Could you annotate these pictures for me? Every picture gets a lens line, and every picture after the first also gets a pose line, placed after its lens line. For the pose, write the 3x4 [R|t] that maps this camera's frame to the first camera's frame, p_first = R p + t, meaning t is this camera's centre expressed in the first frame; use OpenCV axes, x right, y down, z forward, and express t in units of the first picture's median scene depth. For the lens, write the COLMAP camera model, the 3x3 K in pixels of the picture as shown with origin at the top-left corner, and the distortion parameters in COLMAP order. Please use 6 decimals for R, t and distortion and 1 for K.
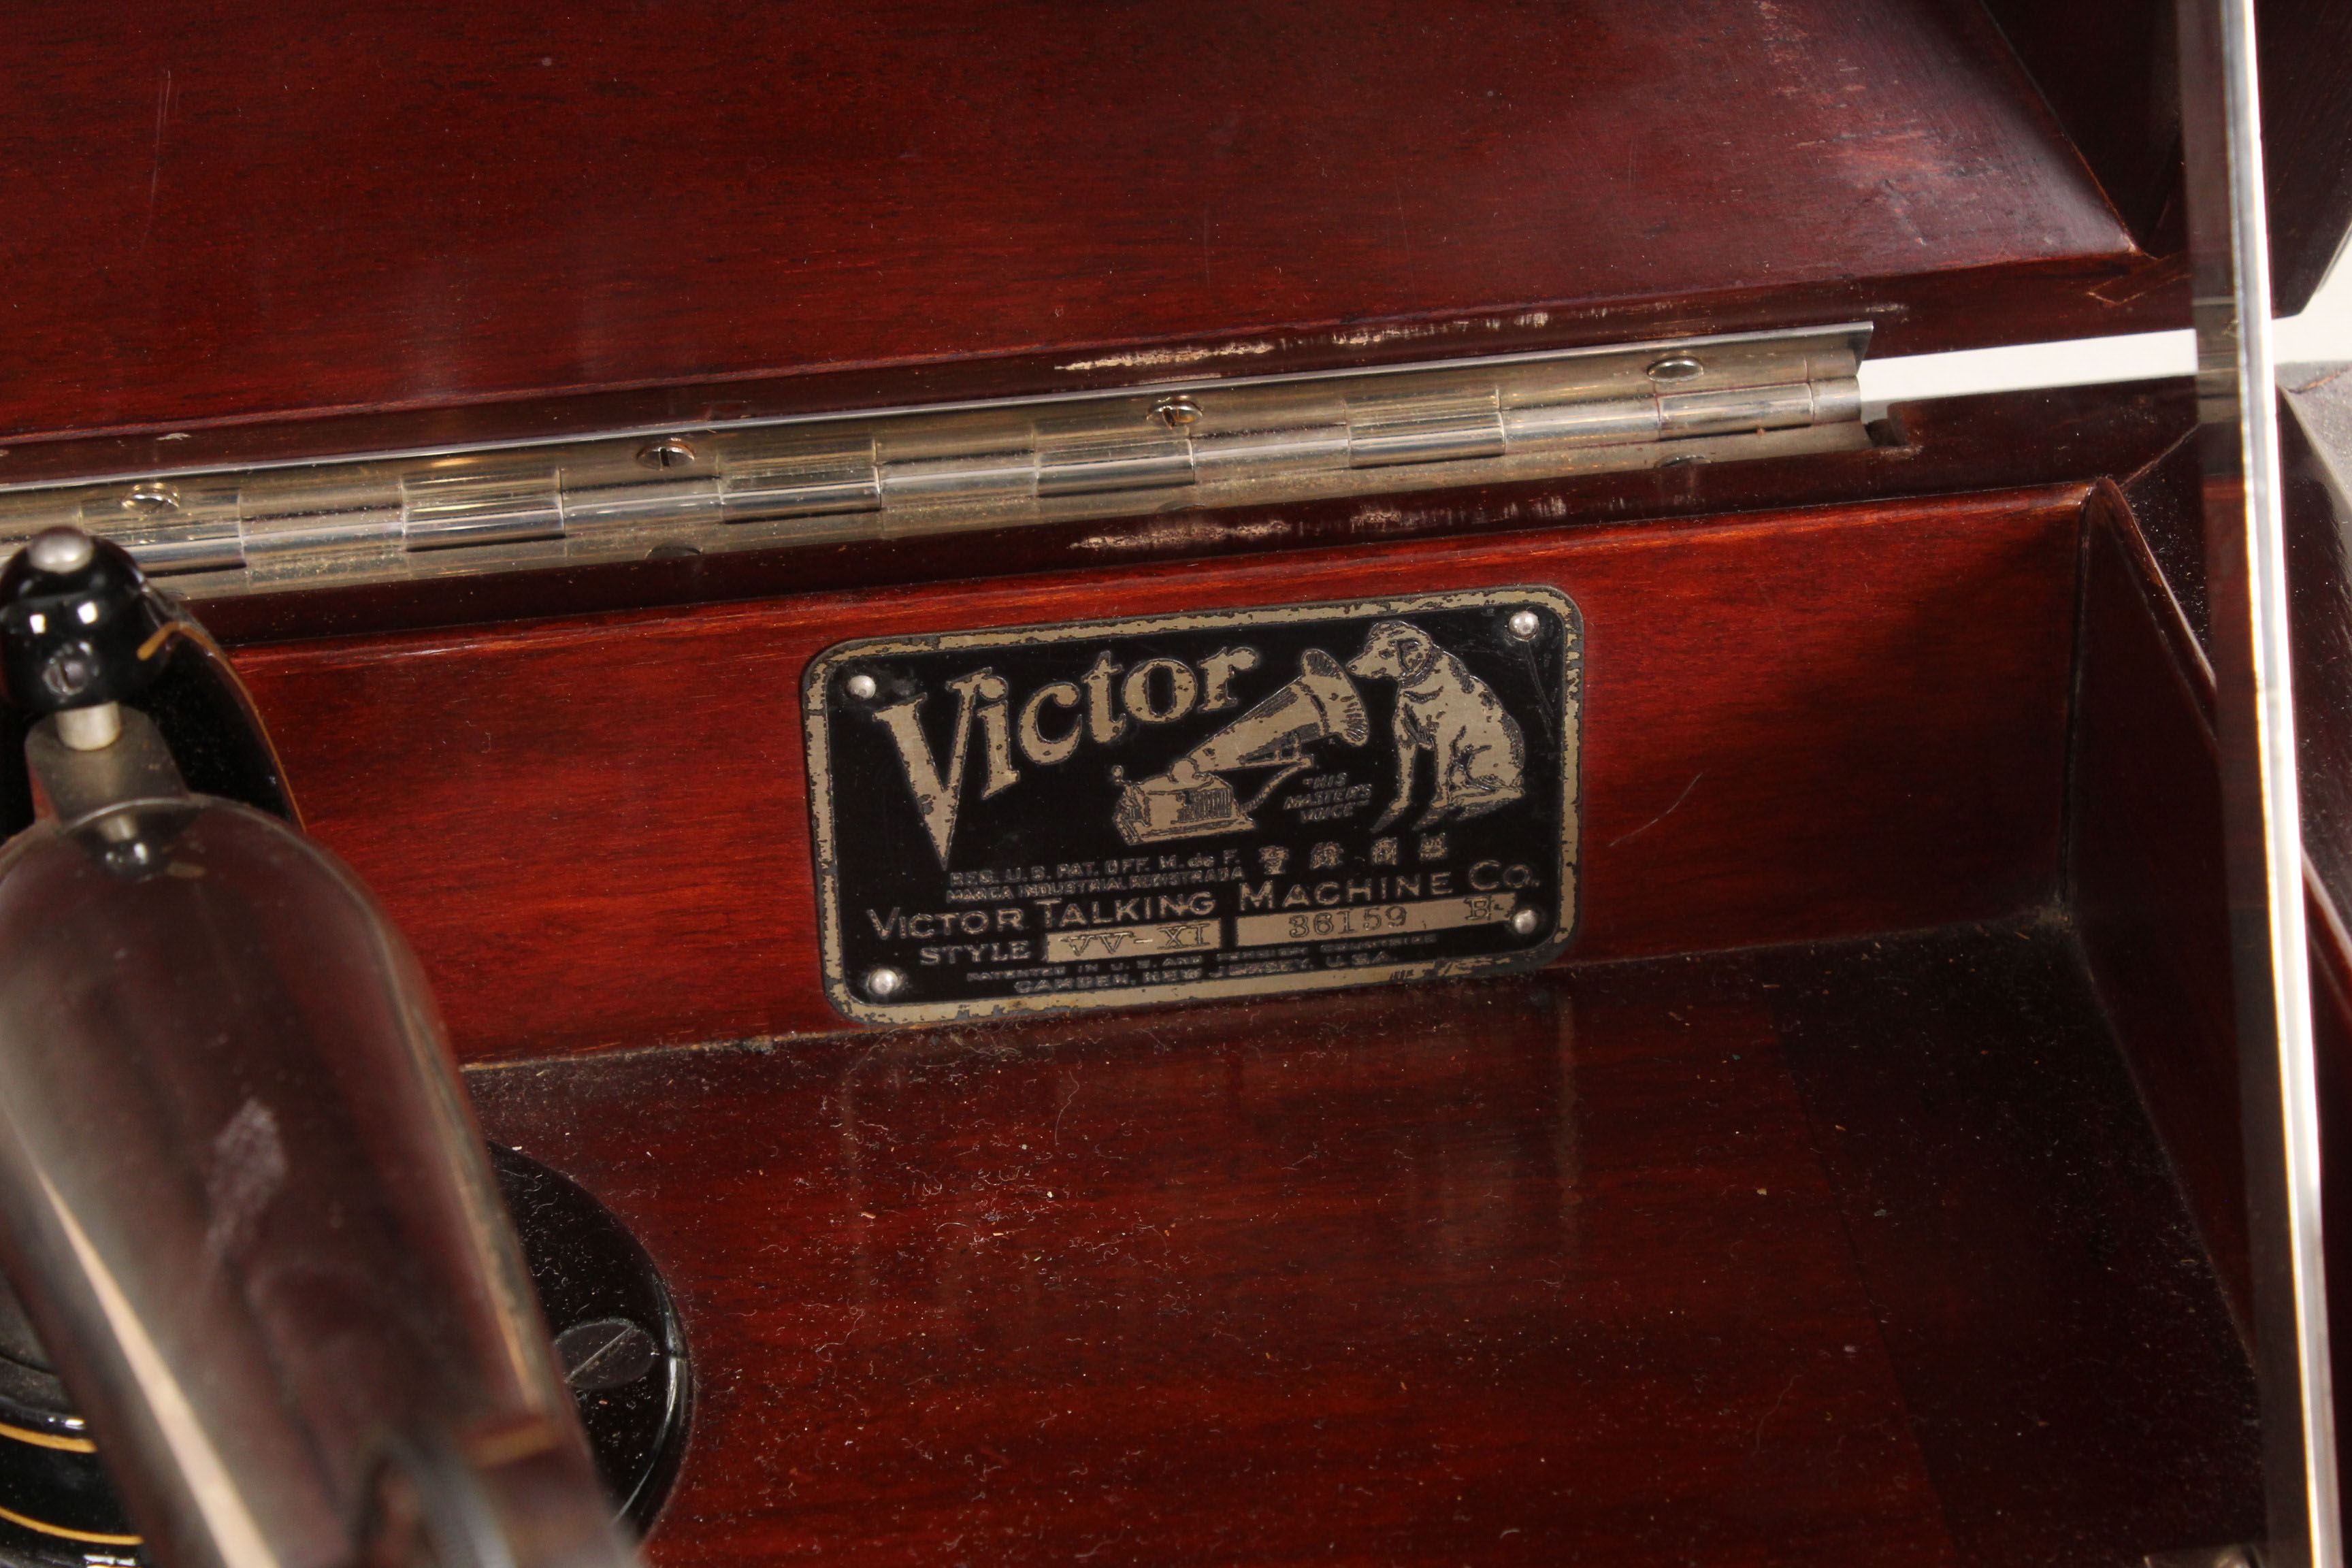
lens RADIAL K [[5833.4, 0, 1176.0], [0, 5833.4, 784.0], [0, 0, 1]] dist [0.058601, 0.276153]
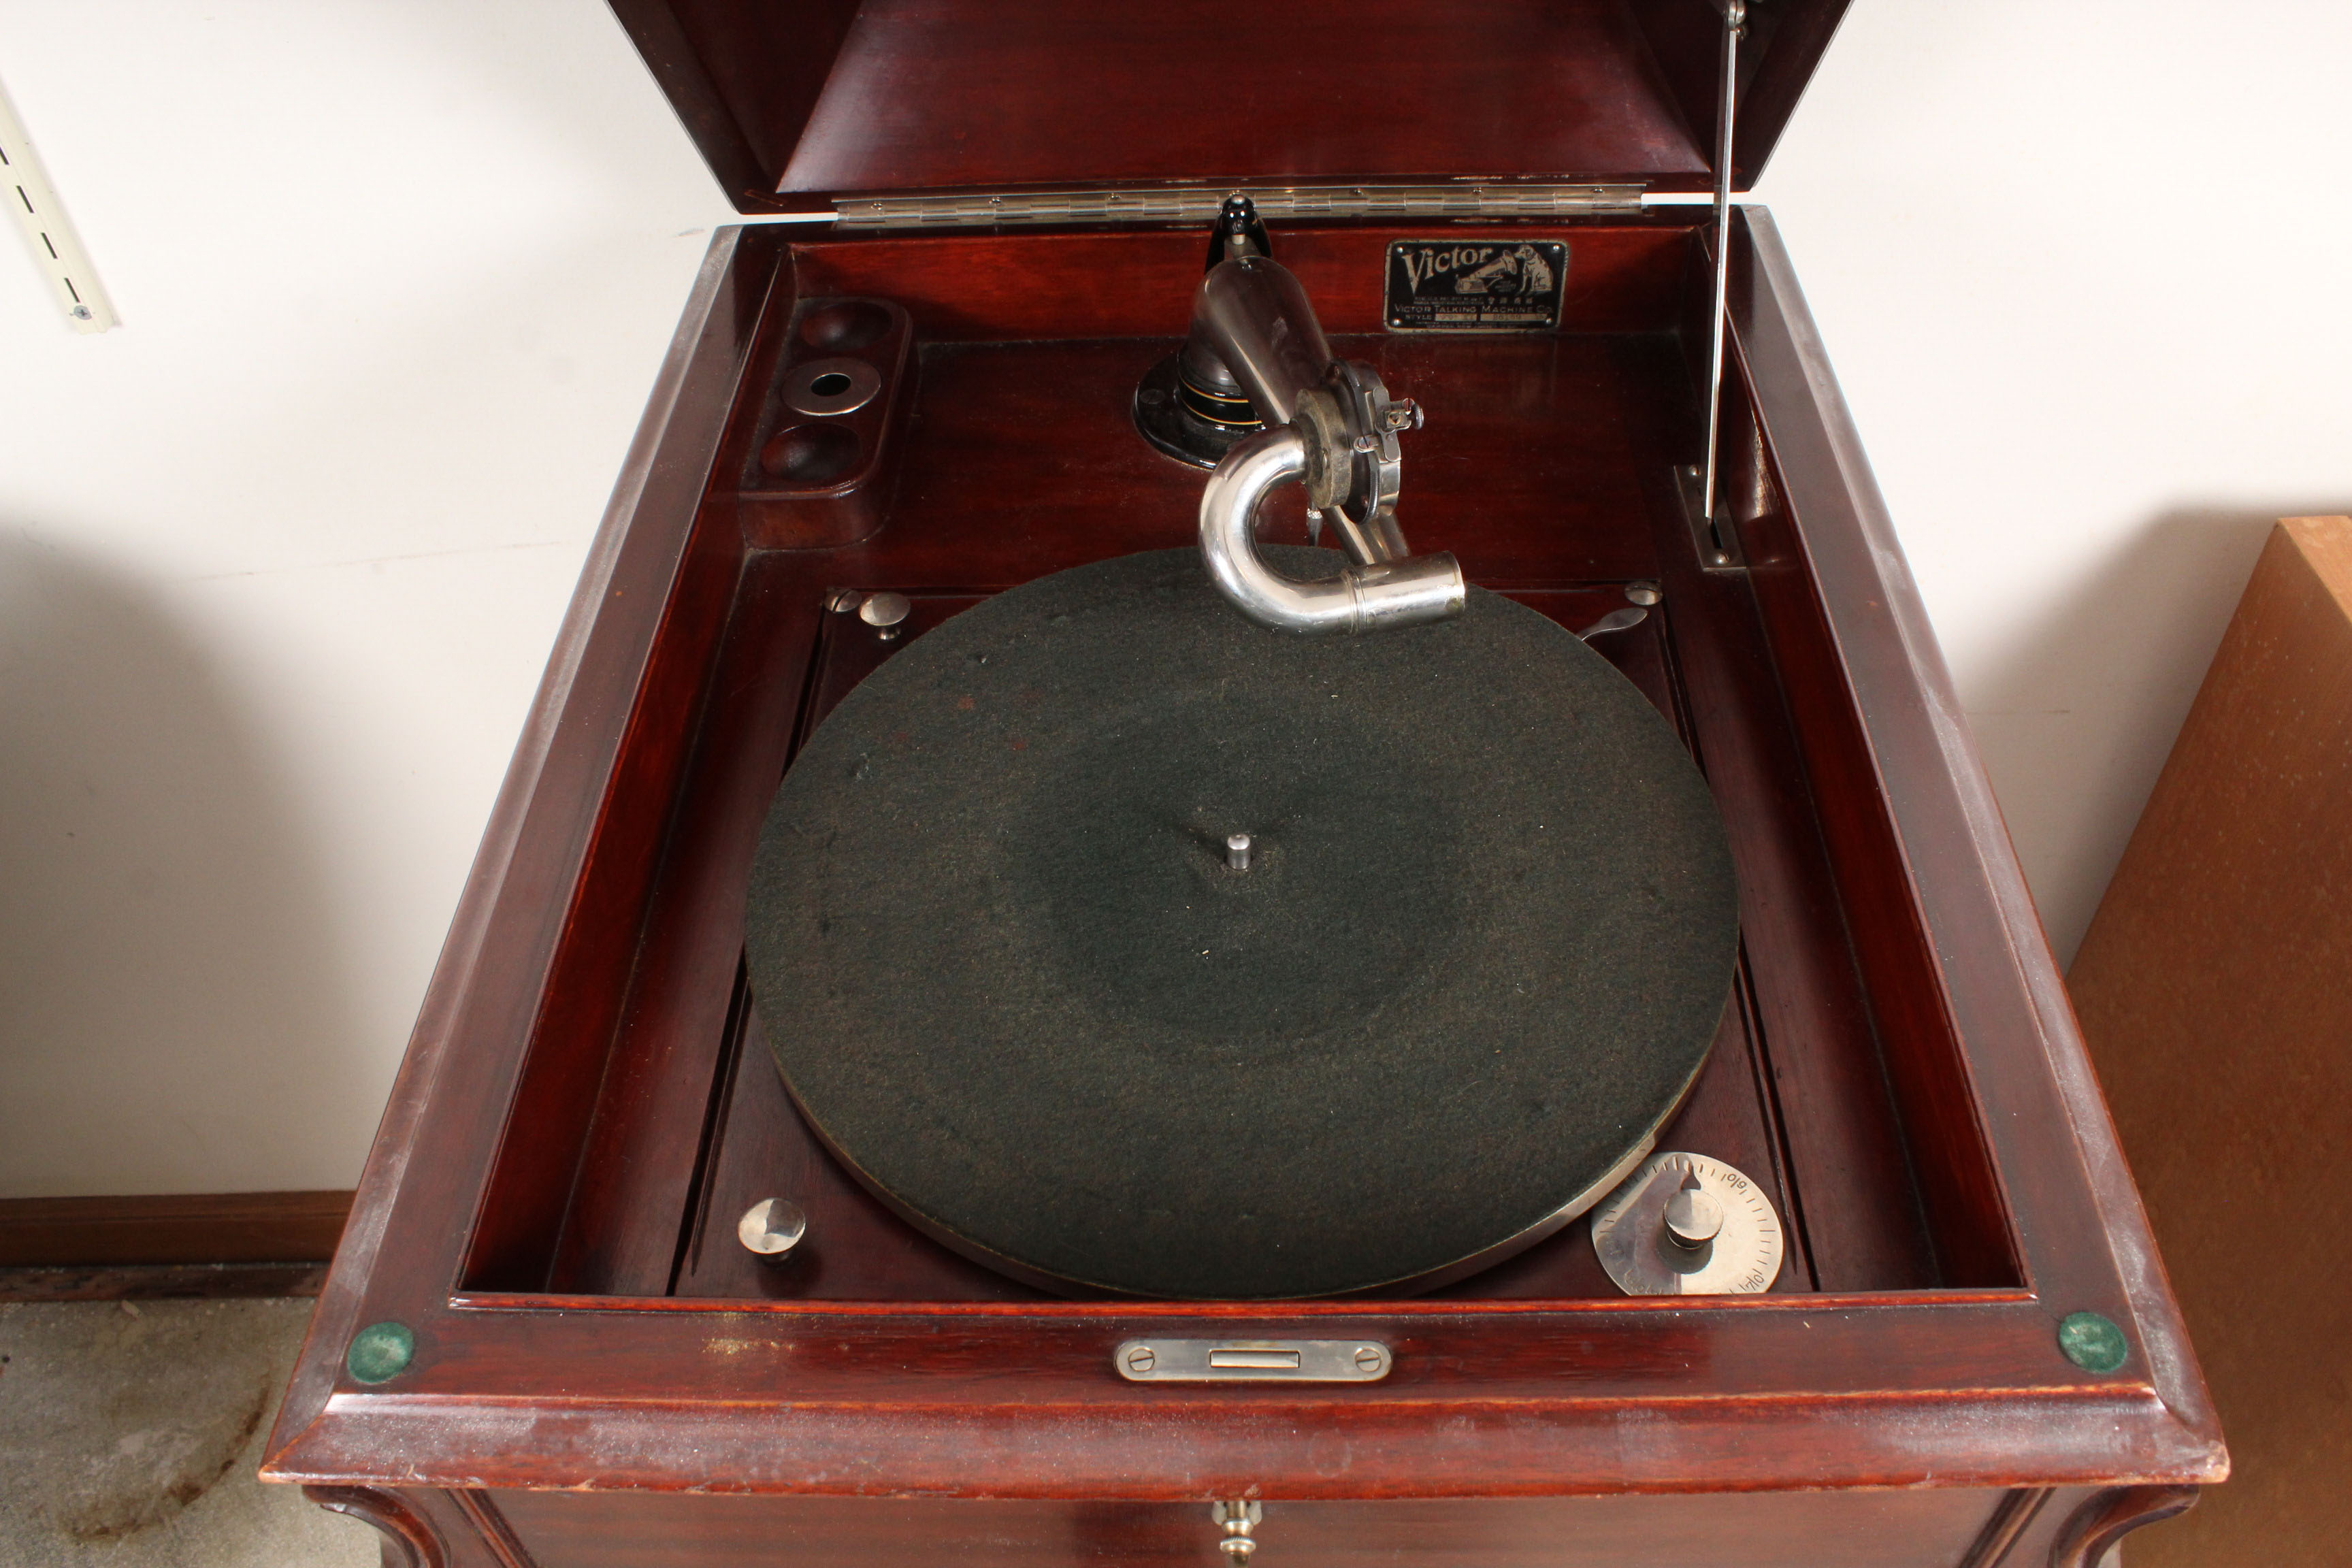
lens RADIAL K [[1989.3, 0, 1176.0], [0, 1989.3, 784.0], [0, 0, 1]] dist [-0.175856, 0.154955]
pose [[0.990637, 0.096852, -0.096219, -0.039248], [-0.073894, 0.973007, 0.218624, 0.060768], [0.114796, -0.209467, 0.971054, -0.486603]]
